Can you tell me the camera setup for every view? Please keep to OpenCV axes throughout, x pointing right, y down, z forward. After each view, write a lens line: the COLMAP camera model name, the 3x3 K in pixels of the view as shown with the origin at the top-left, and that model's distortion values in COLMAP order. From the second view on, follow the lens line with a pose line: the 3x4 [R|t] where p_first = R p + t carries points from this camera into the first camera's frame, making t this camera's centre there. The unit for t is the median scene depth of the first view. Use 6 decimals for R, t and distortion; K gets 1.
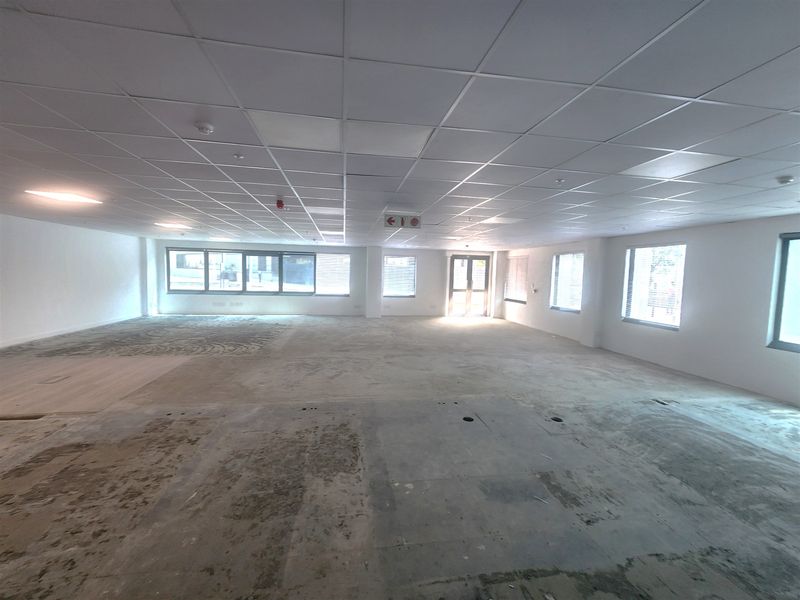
lens RADIAL K [[330.5, 0, 396.2], [0, 330.5, 293.4], [0, 0, 1]] dist [0.000350, 0.000229]
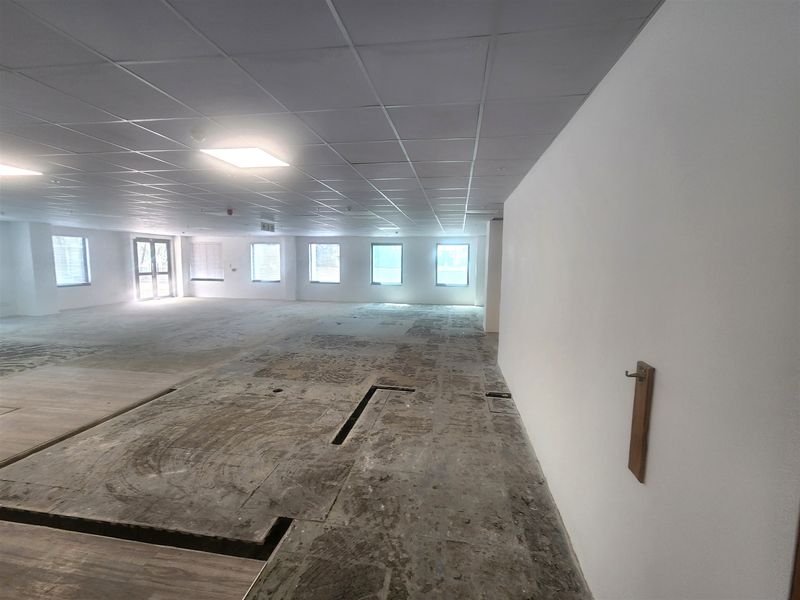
lens RADIAL K [[330.5, 0, 405.5], [0, 330.5, 294.8], [0, 0, 1]] dist [0.000350, 0.000229]
pose [[0.309463, -0.118550, 0.943493, -1.157339], [0.052973, 0.992807, 0.107372, -0.027235], [-0.949435, 0.016753, 0.313517, -0.102654]]
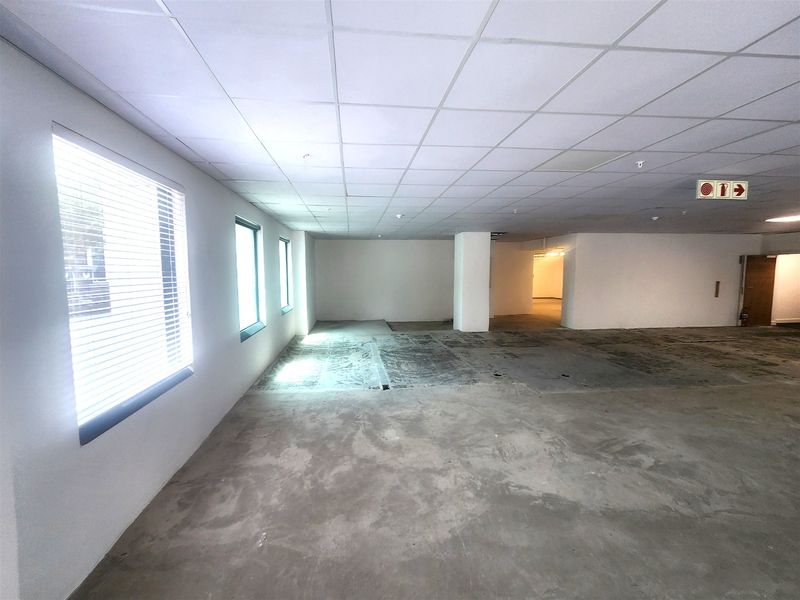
lens RADIAL K [[330.5, 0, 371.7], [0, 330.5, 305.7], [0, 0, 1]] dist [0.000350, 0.000229]
pose [[-0.994720, -0.035161, 0.096417, 0.587723], [-0.018100, 0.984856, 0.172425, -0.083823], [-0.101020, 0.169769, -0.980293, 1.559642]]
